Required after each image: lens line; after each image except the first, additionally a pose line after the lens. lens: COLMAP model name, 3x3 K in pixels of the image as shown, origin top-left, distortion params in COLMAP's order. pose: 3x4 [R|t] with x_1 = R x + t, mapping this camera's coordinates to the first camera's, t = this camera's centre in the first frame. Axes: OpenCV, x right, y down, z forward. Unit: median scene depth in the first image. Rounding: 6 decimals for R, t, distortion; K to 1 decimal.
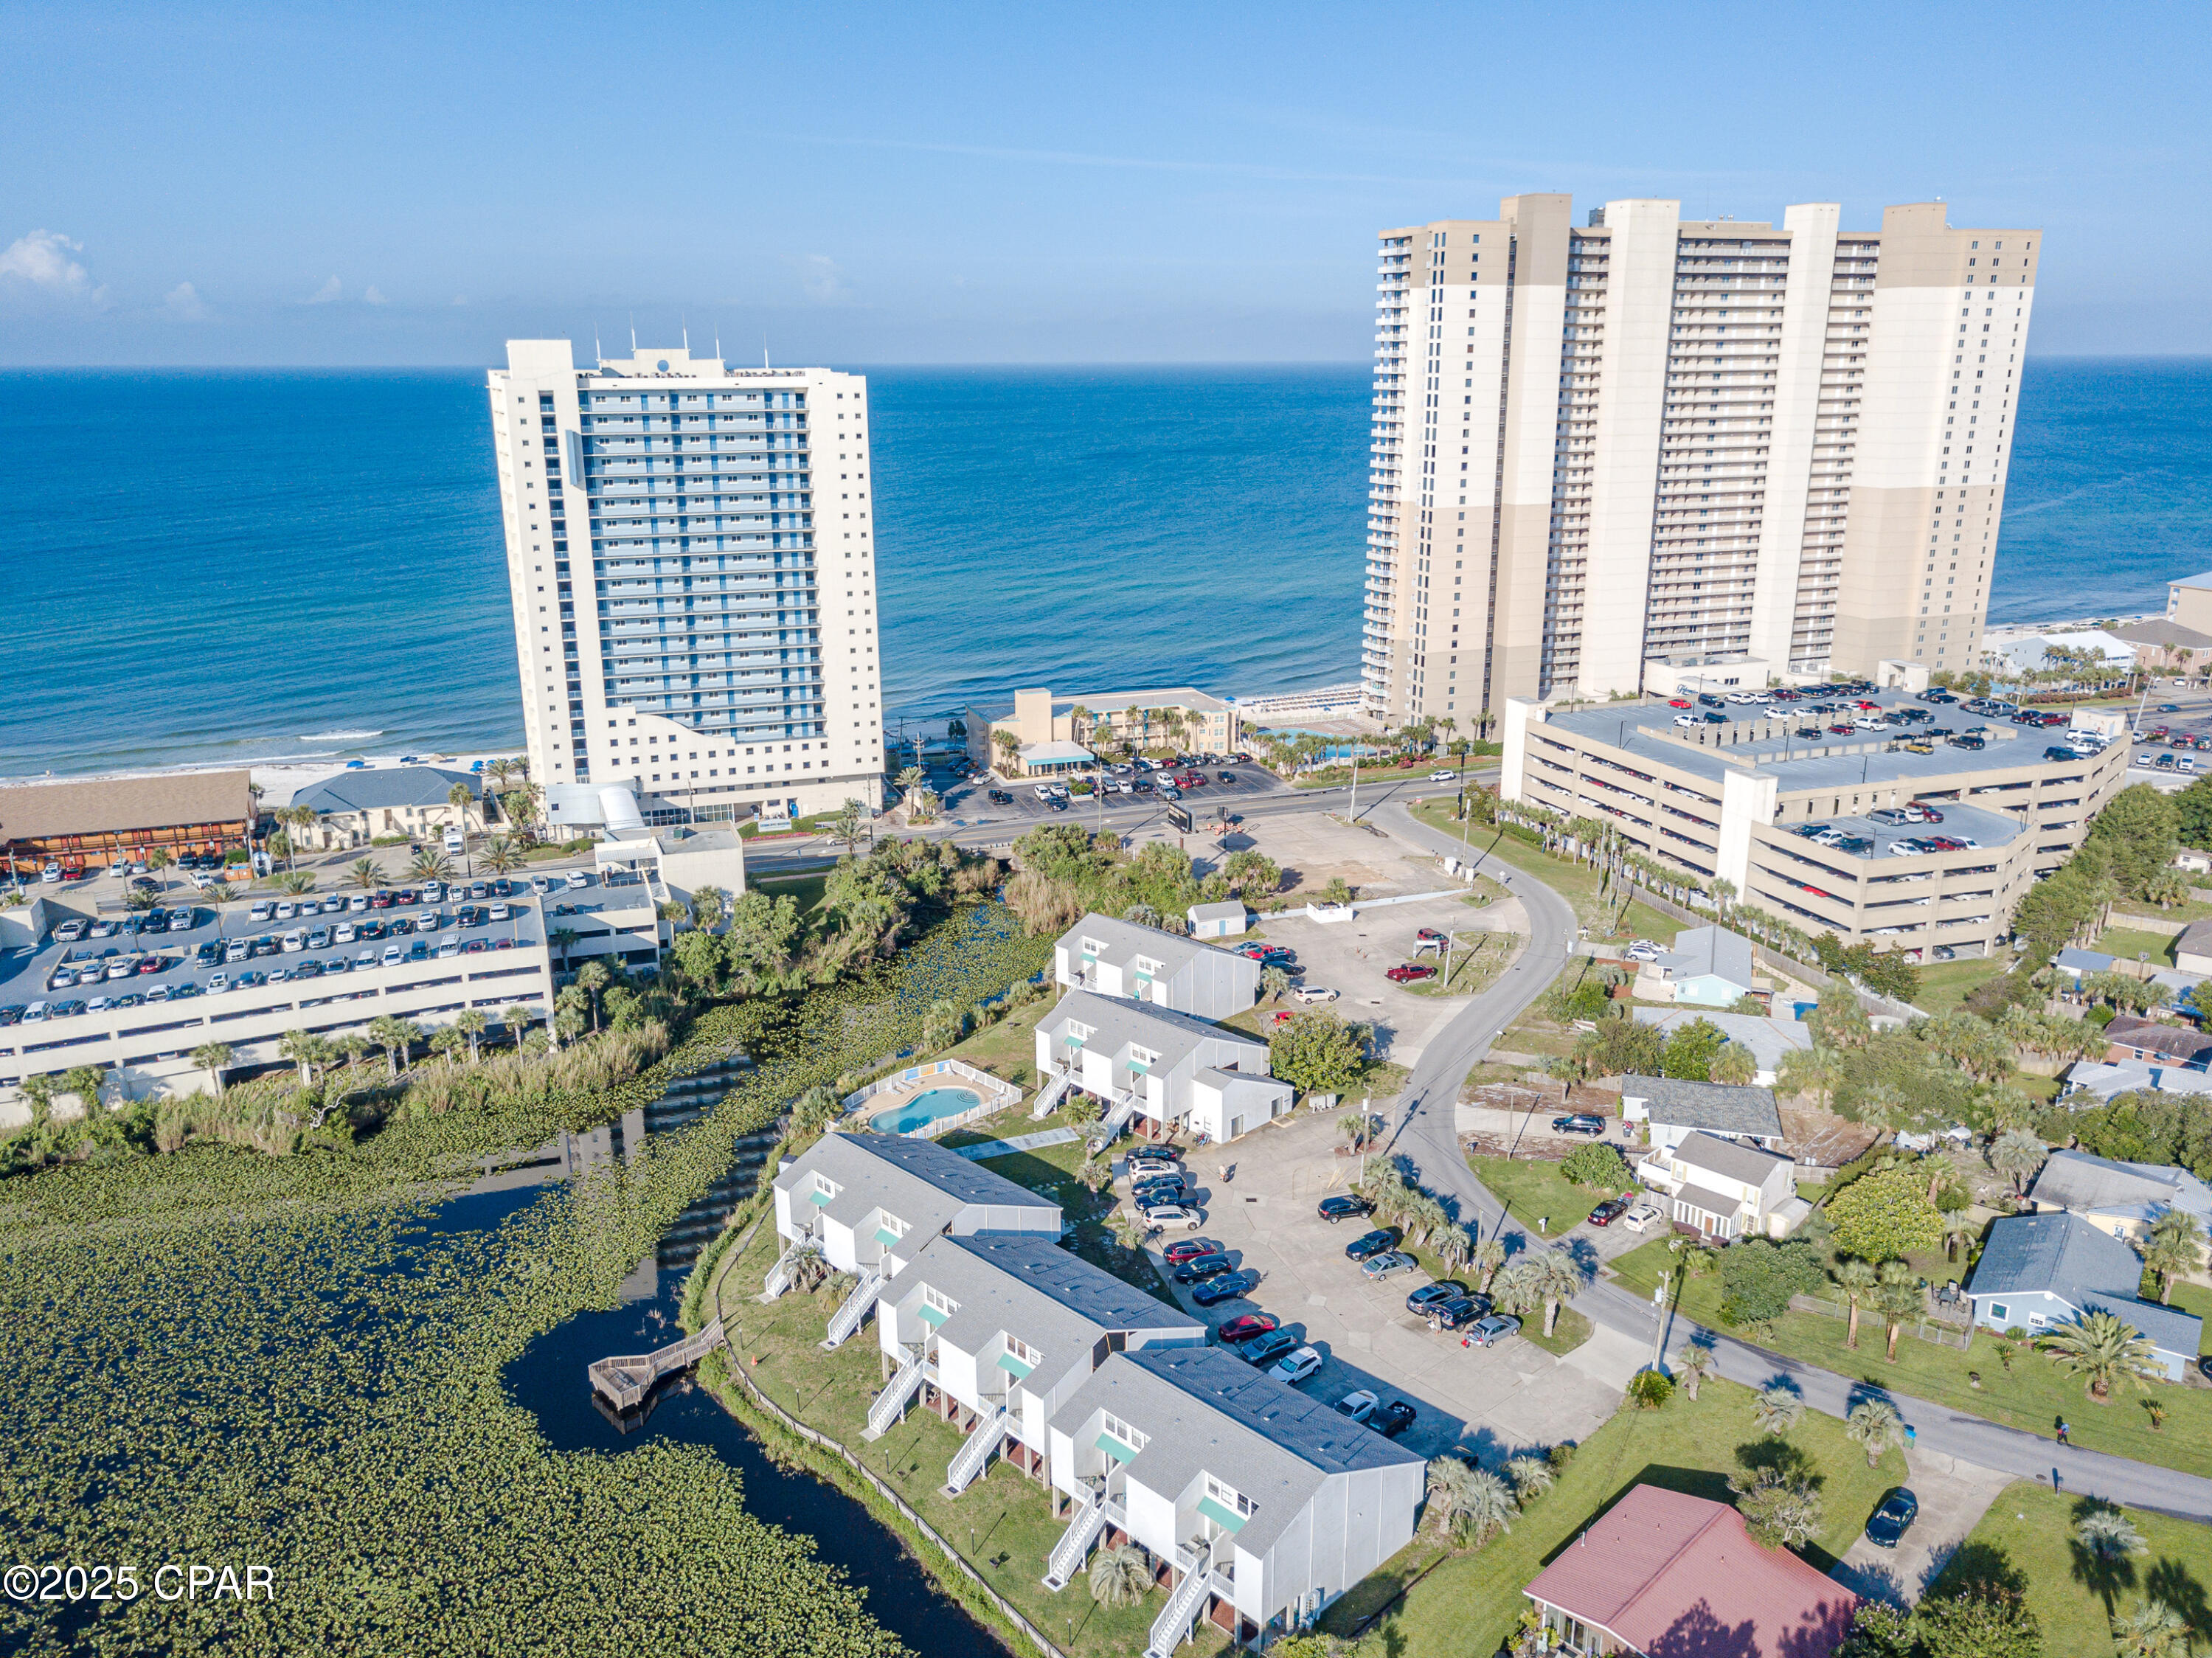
lens RADIAL K [[1712.6, 0, 1105.8], [0, 1712.6, 844.0], [0, 0, 1]] dist [0.018142, 0.010492]
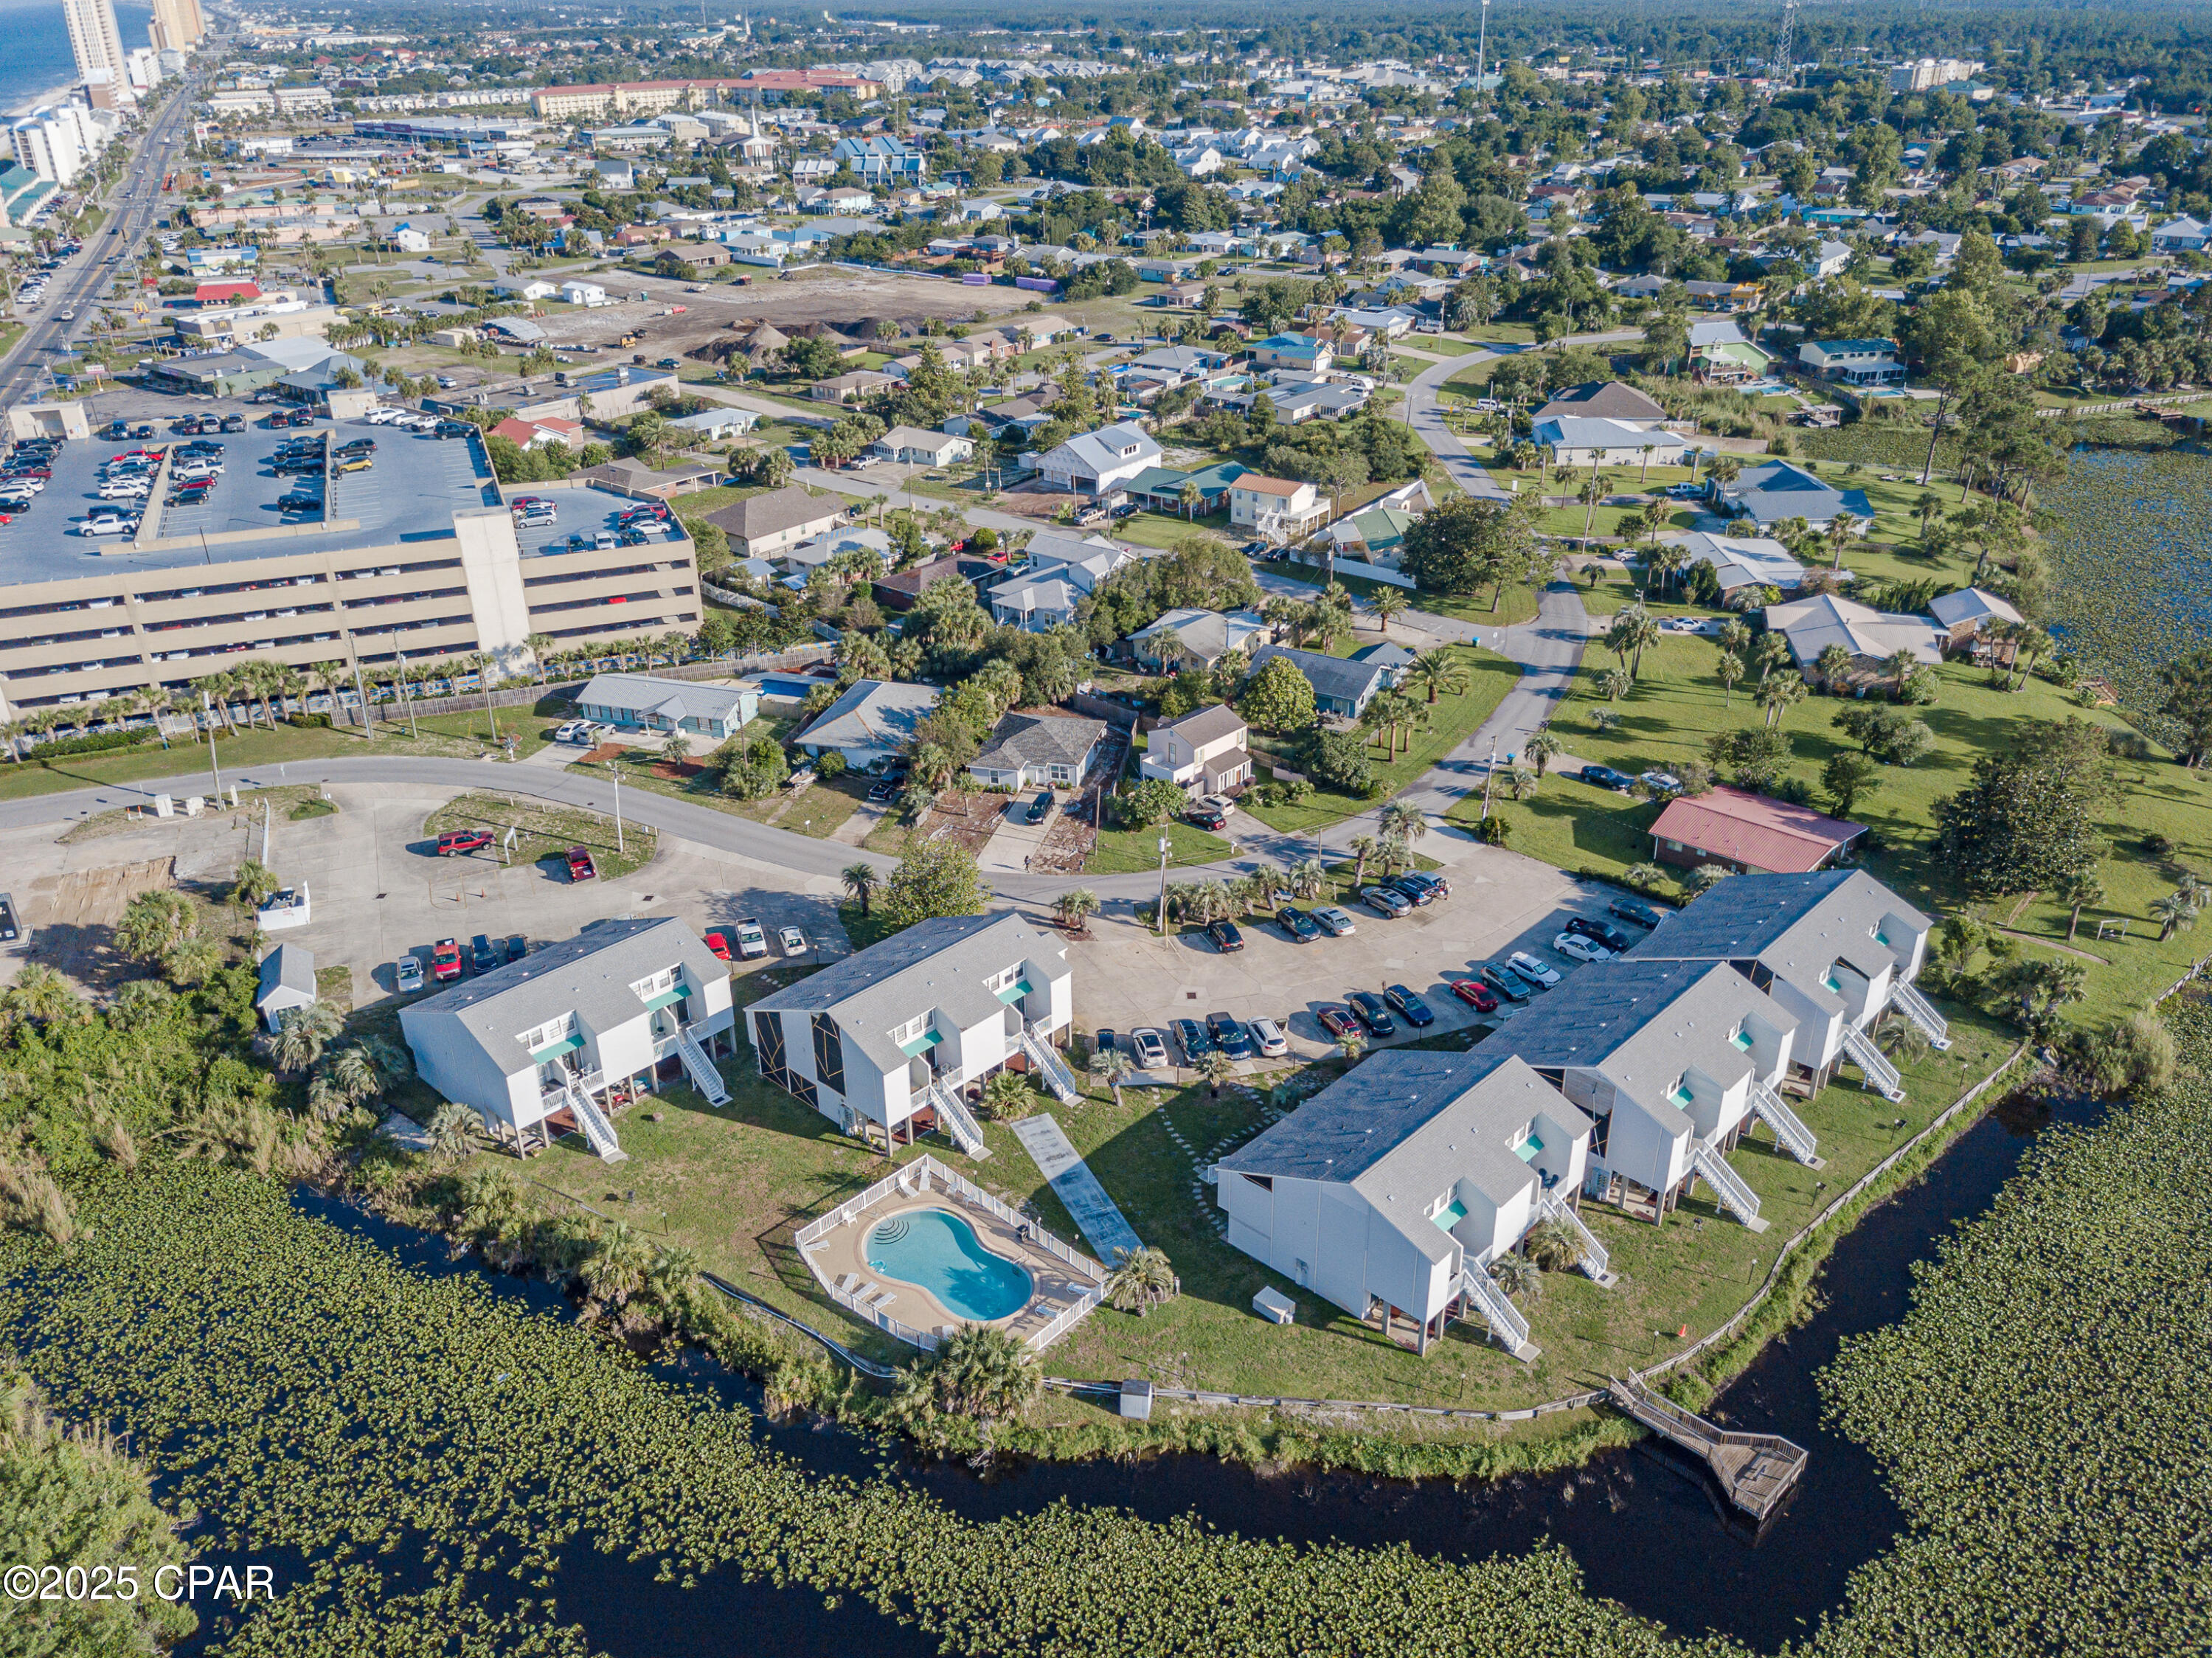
lens RADIAL K [[1712.6, 0, 1105.8], [0, 1712.6, 844.0], [0, 0, 1]] dist [0.018142, 0.010492]
pose [[-0.047653, -0.441419, 0.896035, -0.415421], [0.285964, 0.853477, 0.435662, -0.159433], [-0.957055, 0.276994, 0.085560, 0.585144]]
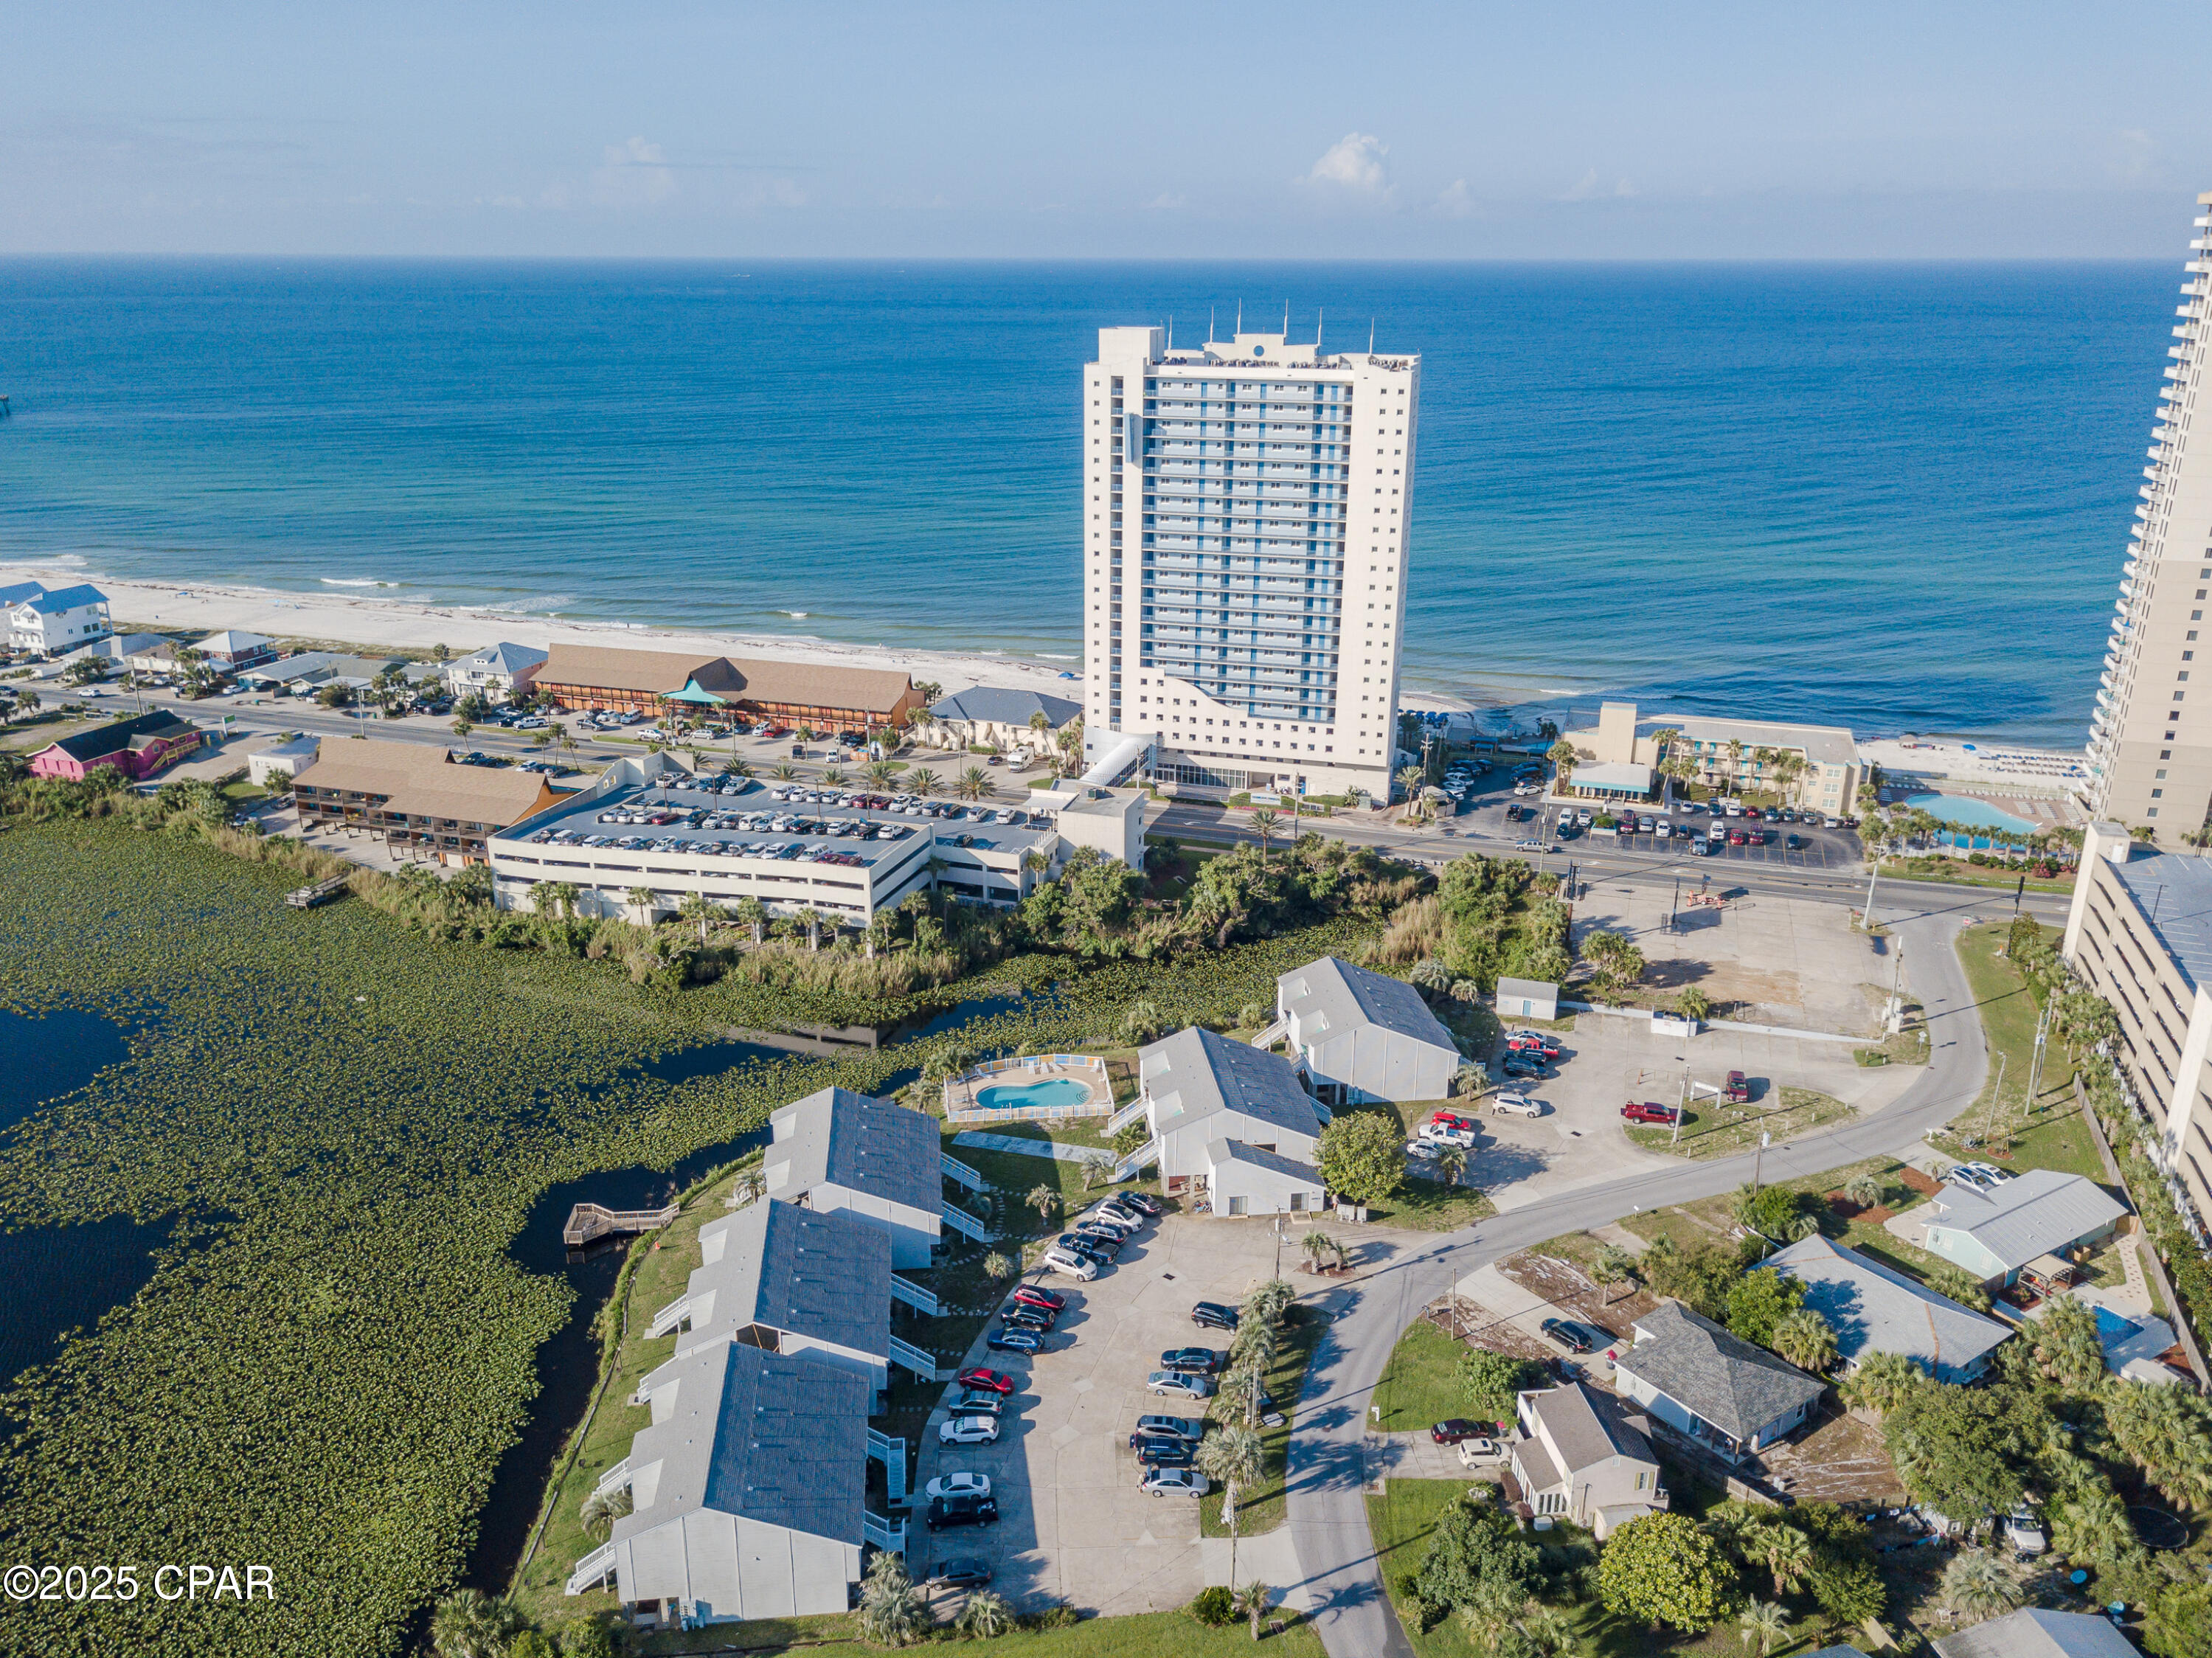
lens RADIAL K [[1694.6, 0, 1139.4], [0, 1694.6, 885.0], [0, 0, 1]] dist [0.079749, -0.153991]
pose [[0.793672, 0.223653, -0.565742, 0.367703], [-0.177463, 0.974638, 0.136340, -0.092762], [0.581886, -0.007811, 0.813233, 0.107642]]
